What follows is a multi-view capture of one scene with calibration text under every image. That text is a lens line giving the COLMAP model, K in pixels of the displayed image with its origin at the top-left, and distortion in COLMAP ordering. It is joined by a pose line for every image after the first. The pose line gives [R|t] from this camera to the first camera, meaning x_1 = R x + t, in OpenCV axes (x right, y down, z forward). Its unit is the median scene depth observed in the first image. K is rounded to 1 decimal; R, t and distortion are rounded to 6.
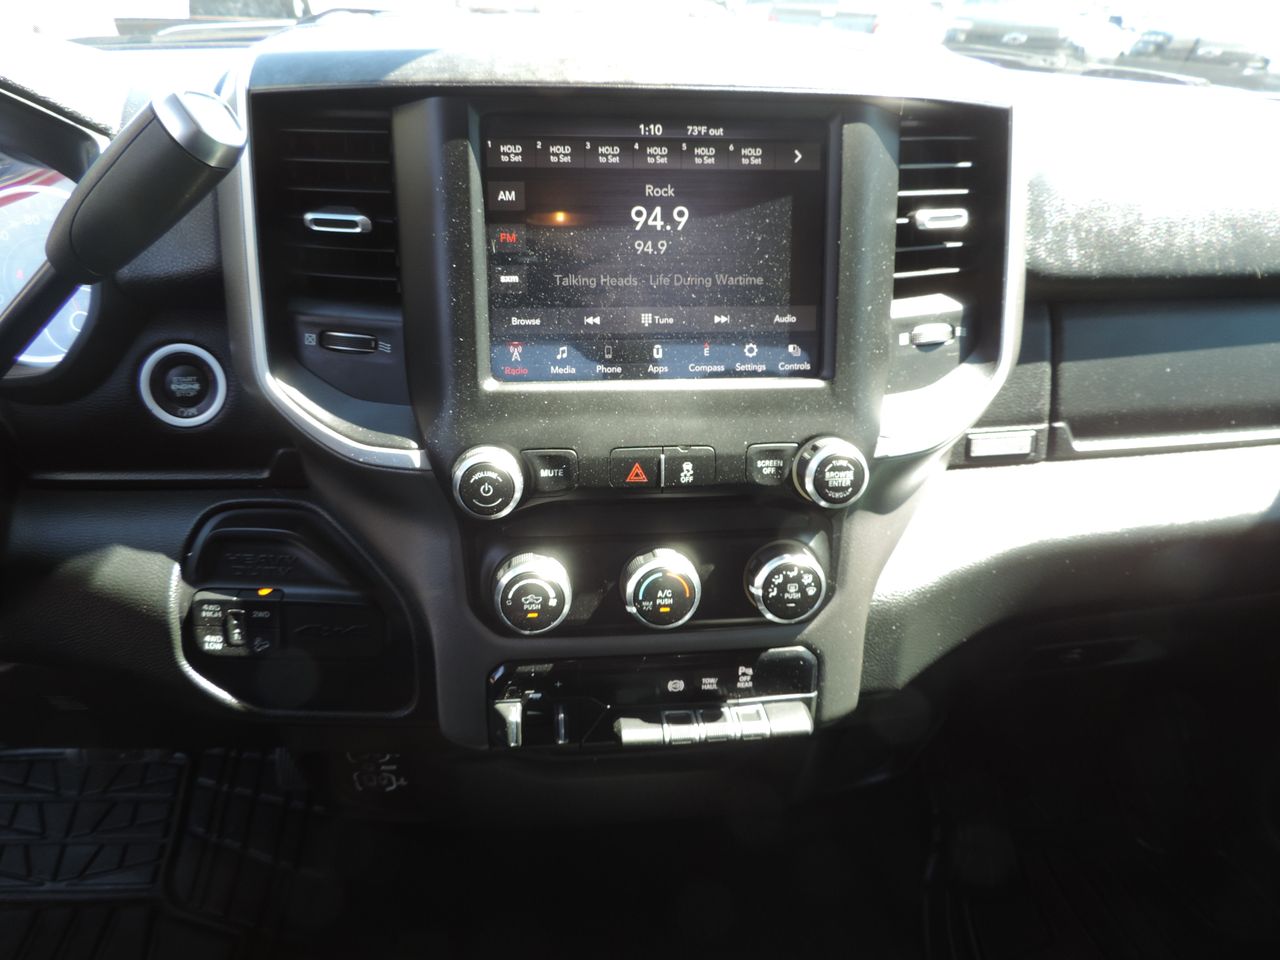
lens RADIAL K [[927.5, 0, 644.3], [0, 927.5, 479.6], [0, 0, 1]] dist [-0.002681, -0.004410]
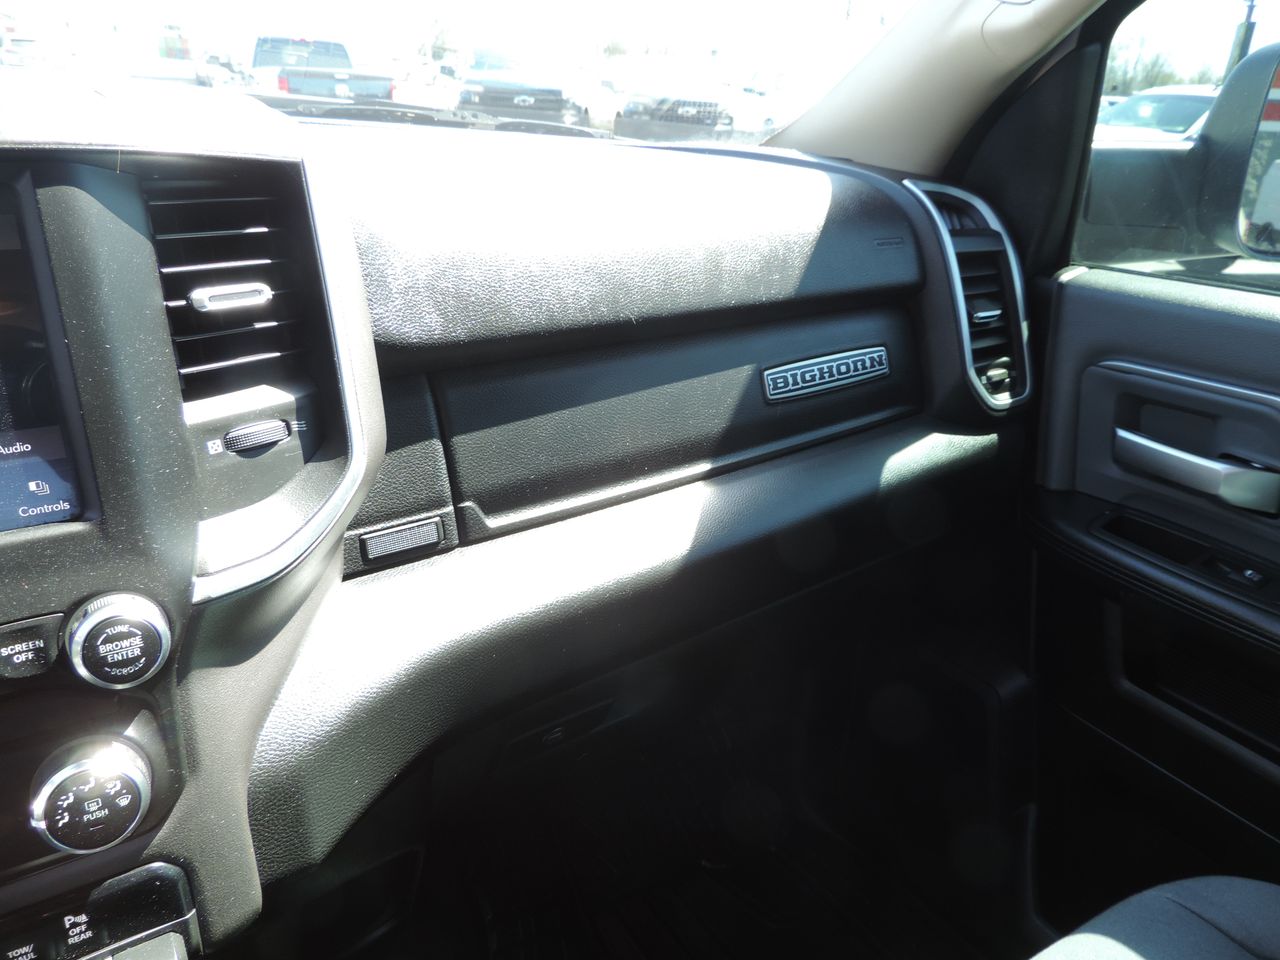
lens RADIAL K [[927.5, 0, 642.4], [0, 927.5, 473.9], [0, 0, 1]] dist [-0.002681, -0.004410]
pose [[0.900001, -0.160428, 0.405292, 0.291359], [0.185236, 0.982437, -0.022459, -0.043463], [-0.394571, 0.095288, 0.913911, 0.128680]]
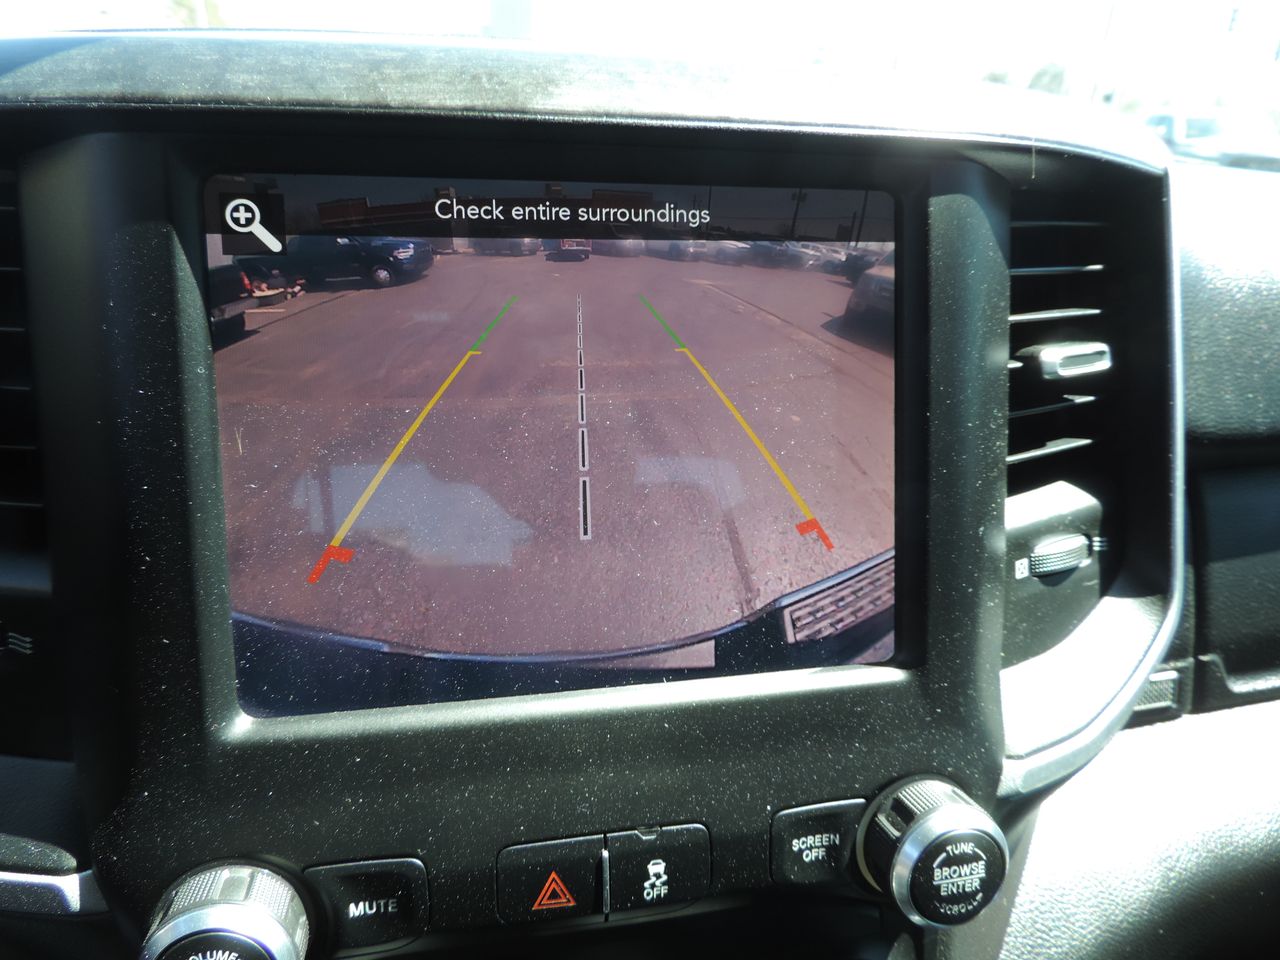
lens RADIAL K [[927.5, 0, 644.5], [0, 927.5, 469.9], [0, 0, 1]] dist [-0.002681, -0.004410]
pose [[0.994291, -0.026685, 0.103309, -0.004693], [0.037130, 0.994240, -0.100544, -0.167009], [-0.100031, 0.103806, 0.989555, 0.470623]]
